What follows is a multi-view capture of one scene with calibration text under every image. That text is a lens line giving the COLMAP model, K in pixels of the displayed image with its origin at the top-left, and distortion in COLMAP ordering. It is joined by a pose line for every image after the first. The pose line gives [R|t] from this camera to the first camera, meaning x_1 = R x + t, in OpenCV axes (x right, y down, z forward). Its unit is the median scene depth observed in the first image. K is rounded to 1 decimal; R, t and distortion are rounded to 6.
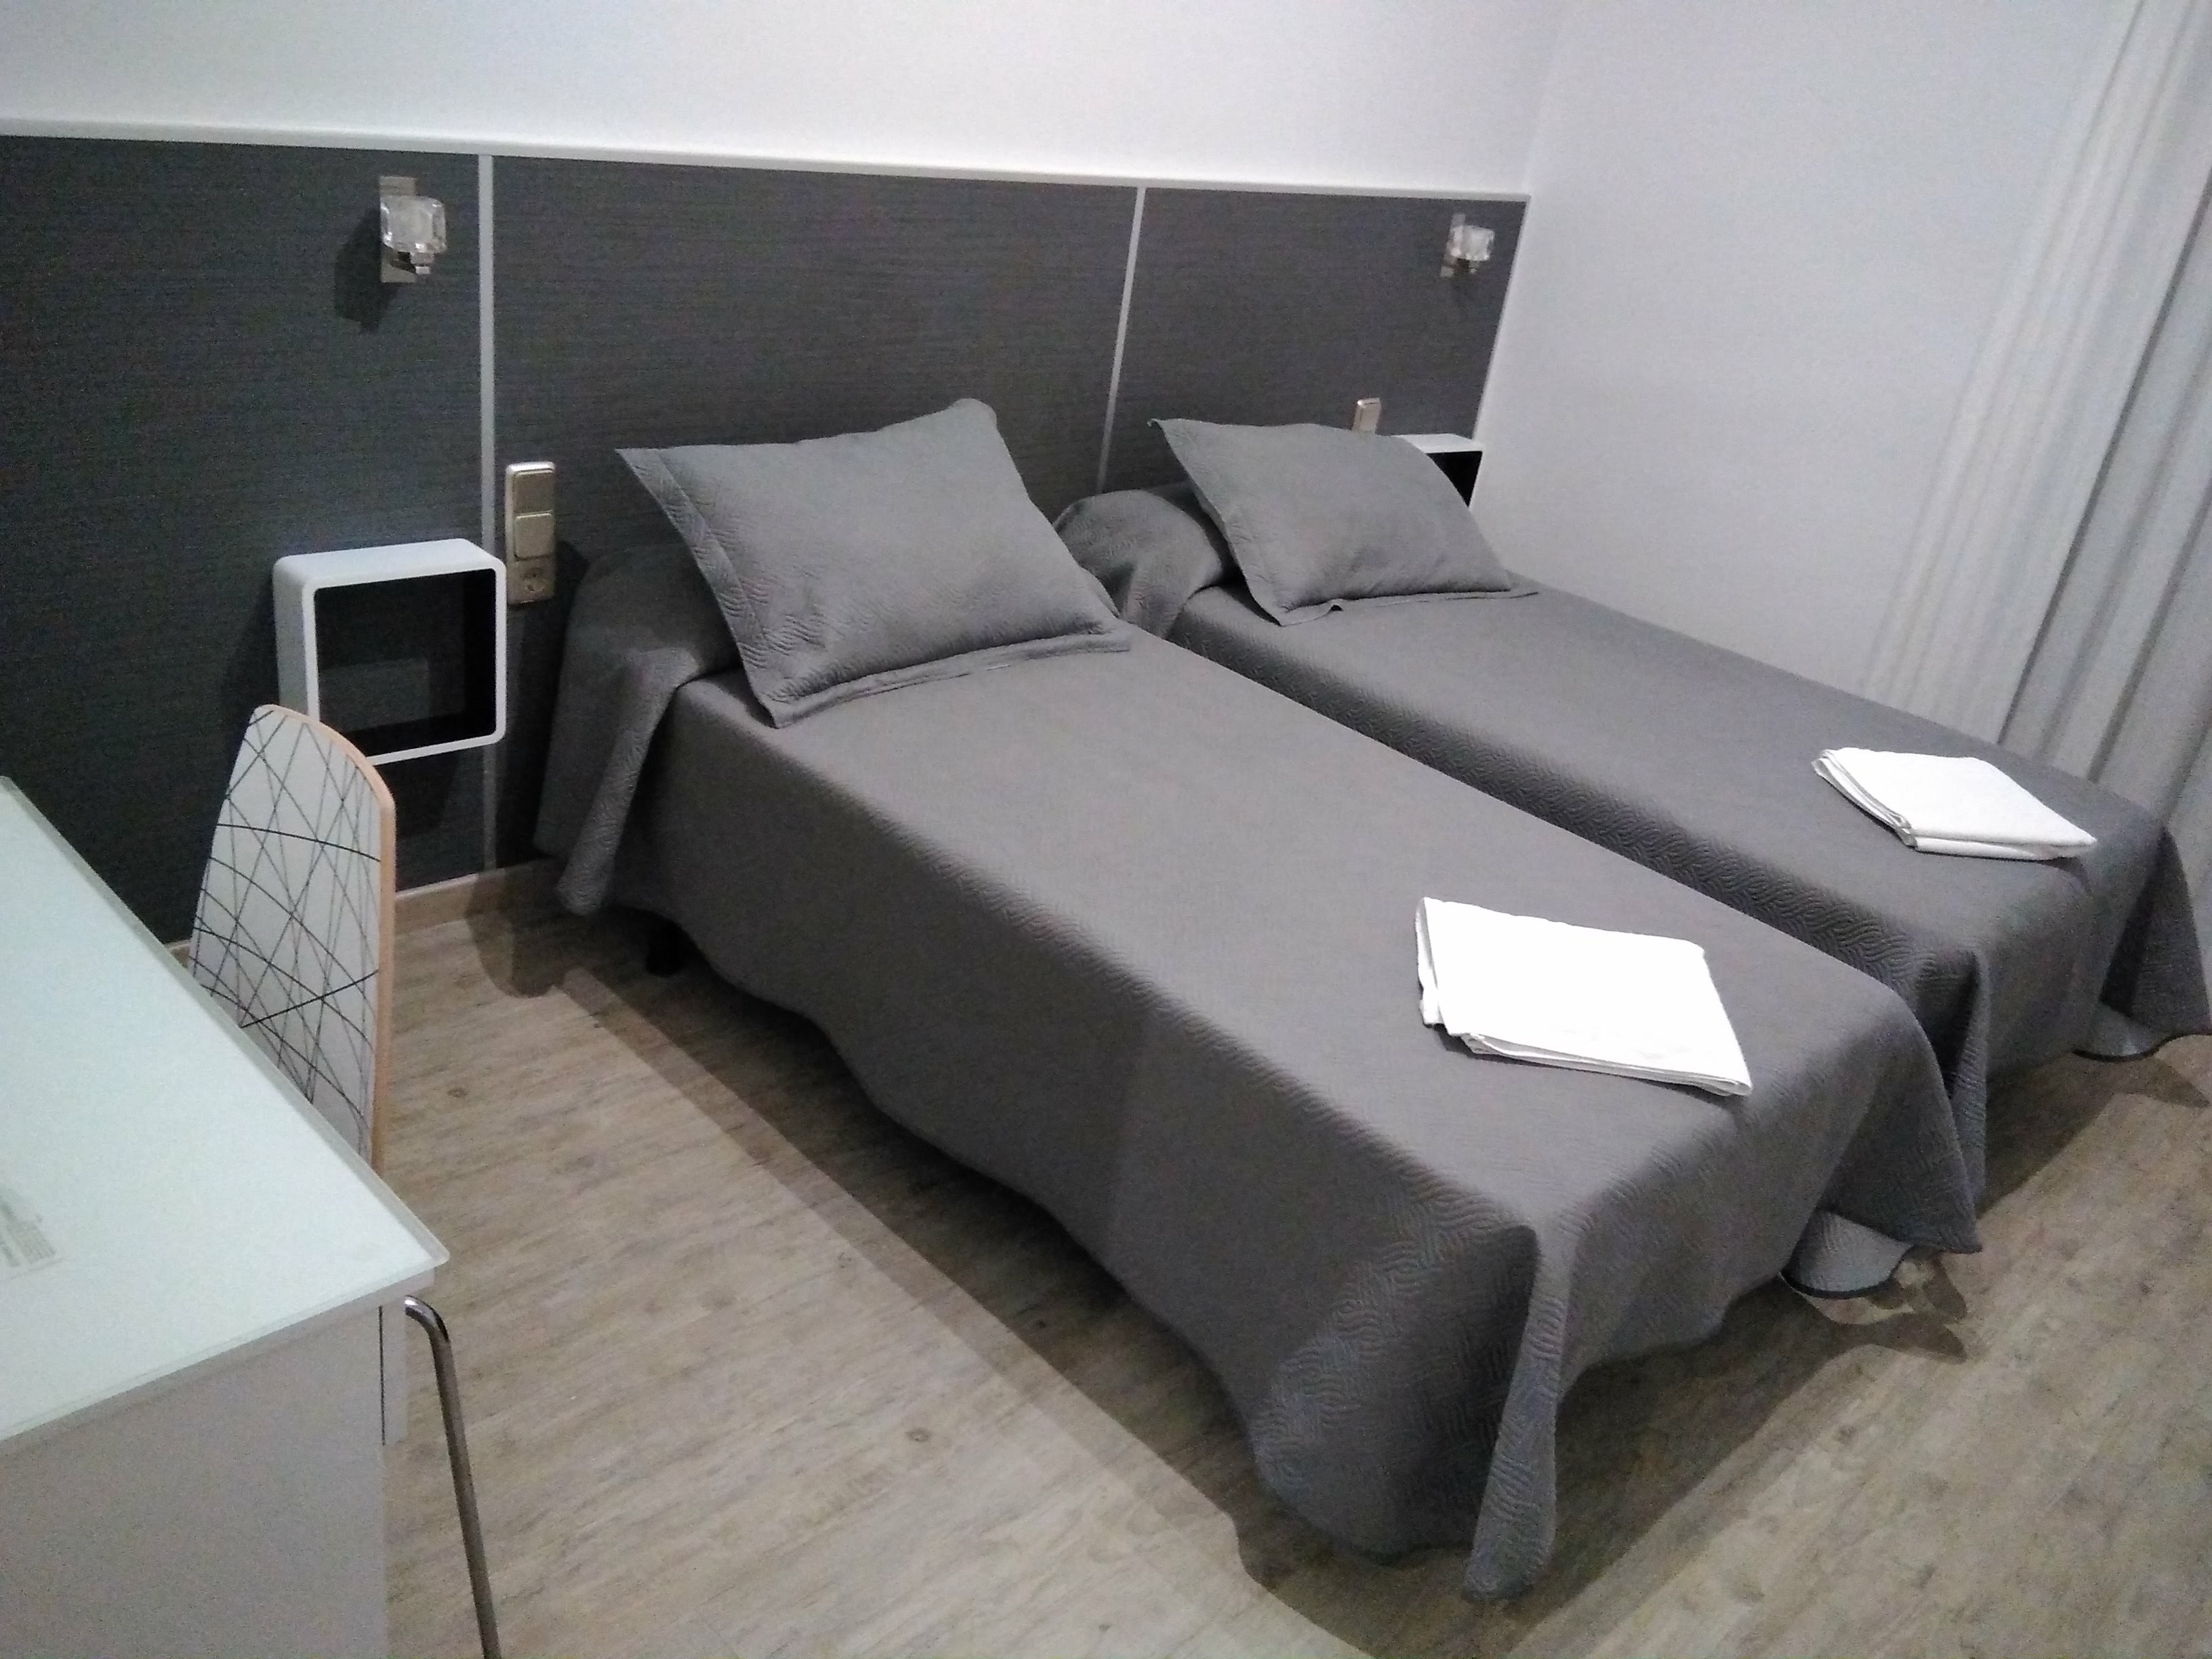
lens RADIAL K [[1819.3, 0, 1106.0], [0, 1819.3, 829.5], [0, 0, 1]] dist [0.006833, 0.002433]
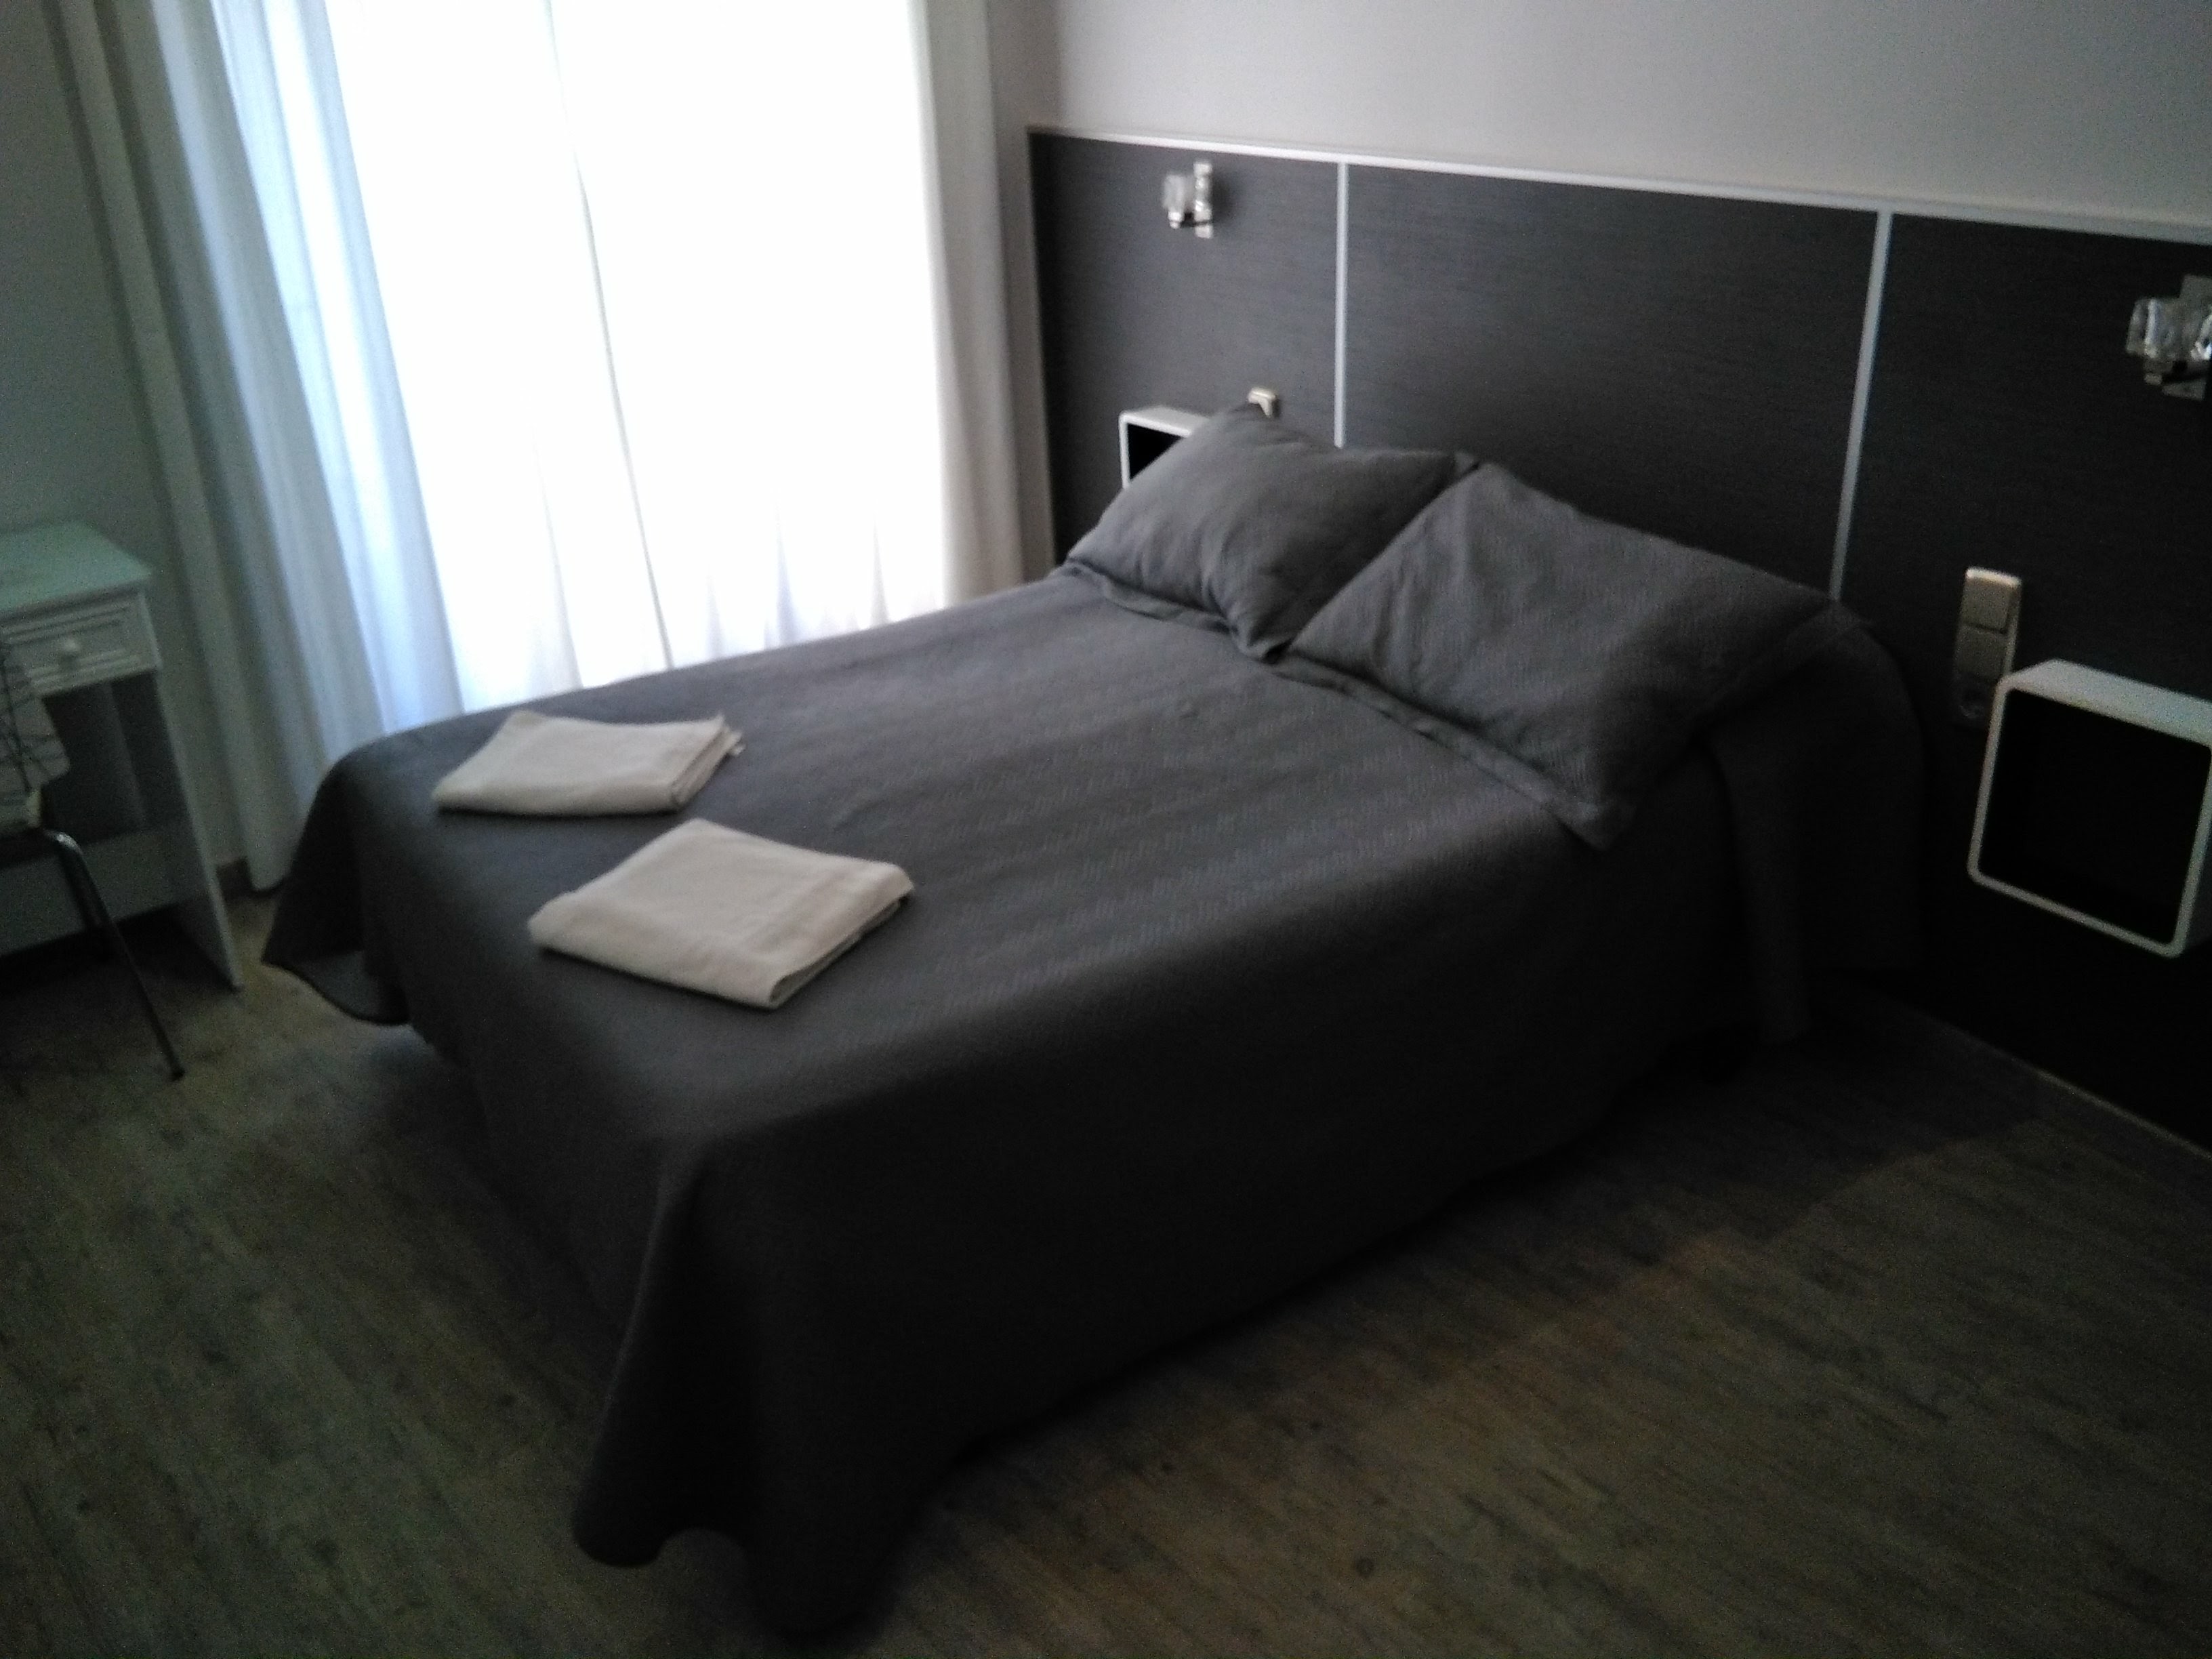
lens RADIAL K [[1819.3, 0, 1106.0], [0, 1819.3, 829.5], [0, 0, 1]] dist [0.006833, 0.002433]
pose [[-0.059918, 0.276337, -0.959191, 1.233582], [-0.391034, 0.877620, 0.277264, -0.337161], [0.918424, 0.391689, 0.055472, 1.192022]]
